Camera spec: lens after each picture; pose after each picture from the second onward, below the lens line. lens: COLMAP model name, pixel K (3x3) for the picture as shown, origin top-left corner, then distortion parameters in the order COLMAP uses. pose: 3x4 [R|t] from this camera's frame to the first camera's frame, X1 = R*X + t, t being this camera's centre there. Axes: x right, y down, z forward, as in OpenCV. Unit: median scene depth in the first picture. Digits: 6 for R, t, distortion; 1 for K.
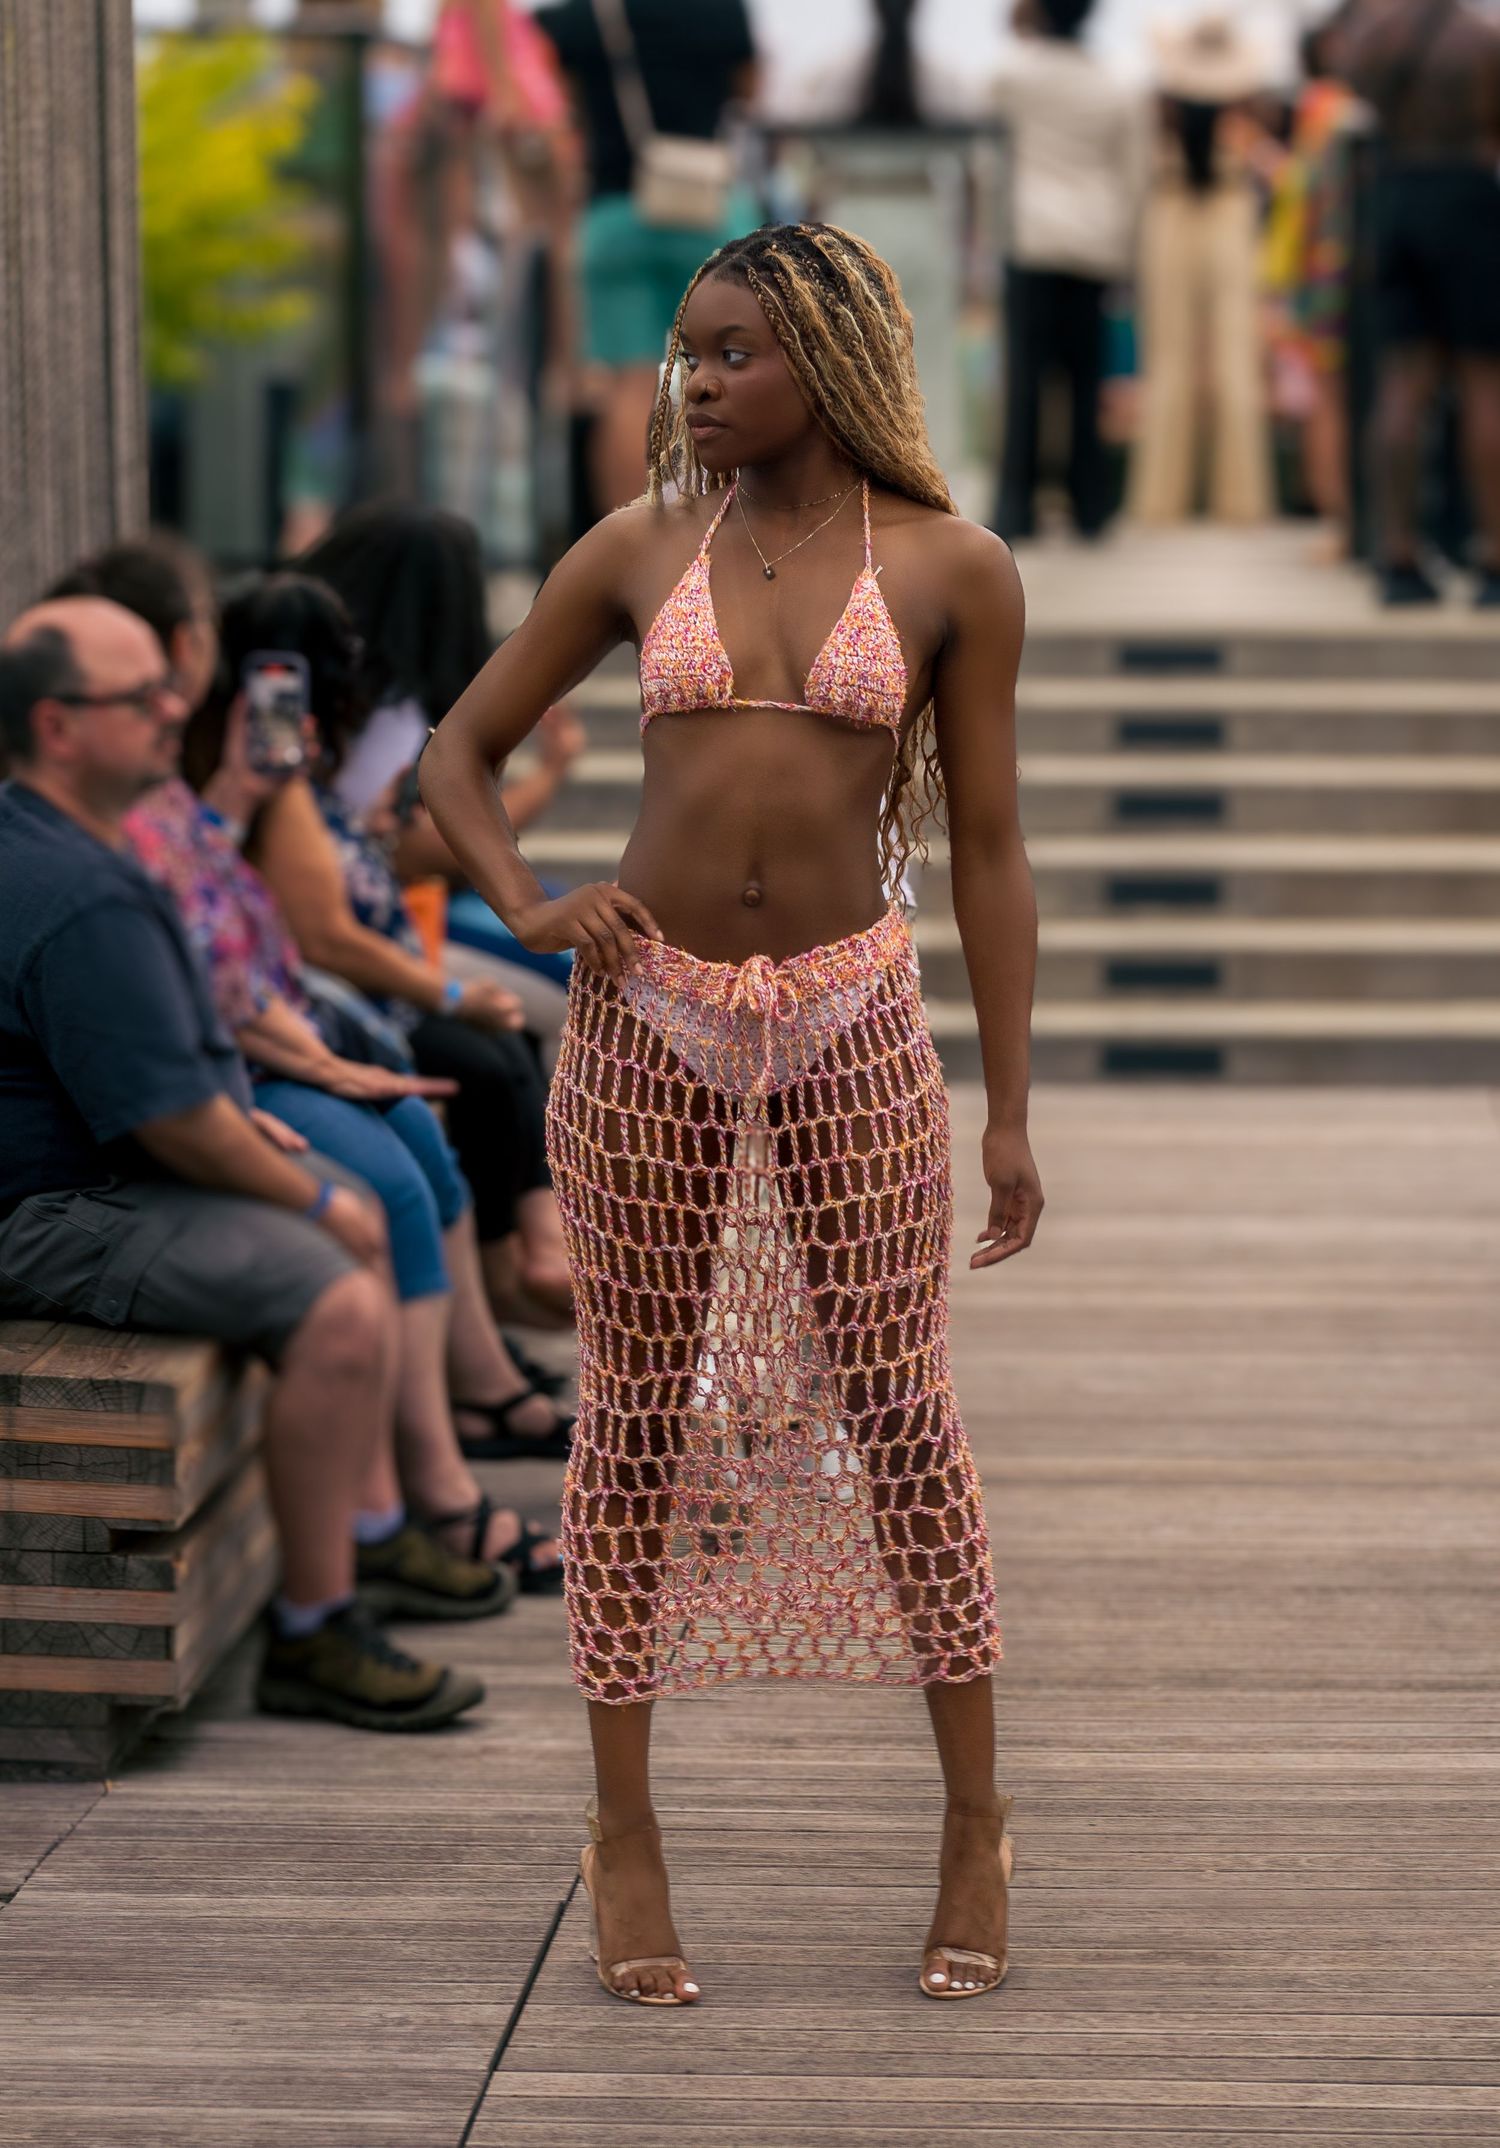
lens RADIAL K [[5849.0, 0, 873.6], [0, 5849.0, 1116.9], [0, 0, 1]] dist [-0.090726, 0.000000]
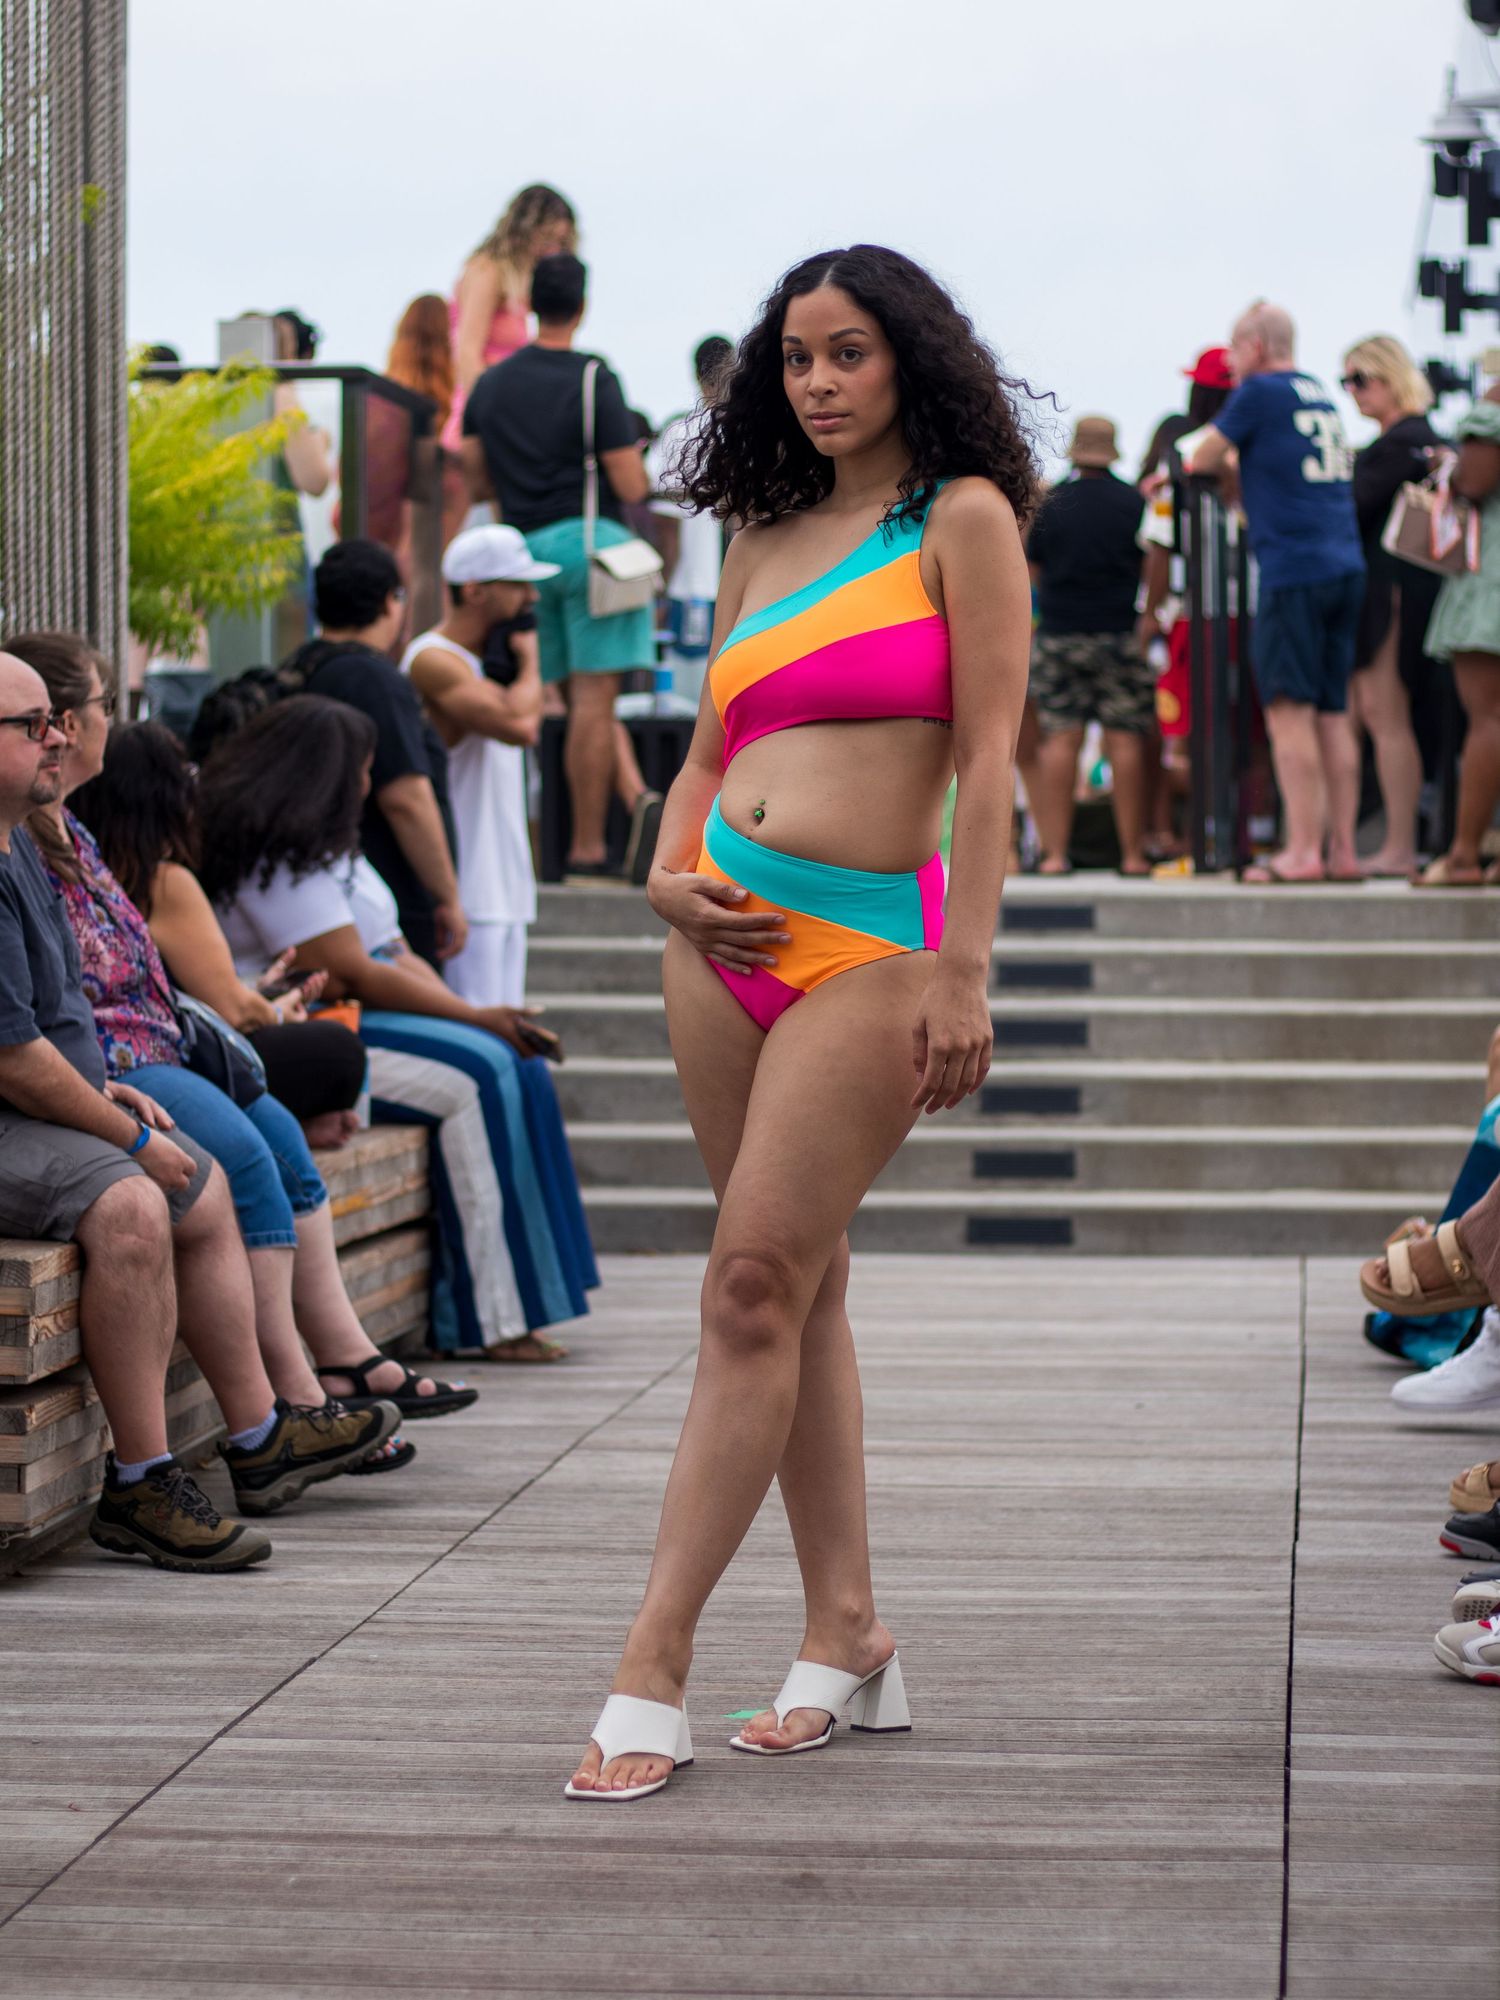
lens RADIAL K [[5142.5, 0, 754.4], [0, 5142.5, 1062.7], [0, 0, 1]] dist [-0.073544, 0.000000]
pose [[0.998904, 0.003729, -0.046664, 0.080763], [-0.008370, 0.994988, -0.099642, 0.109251], [0.046059, 0.099923, 0.993929, -0.059540]]
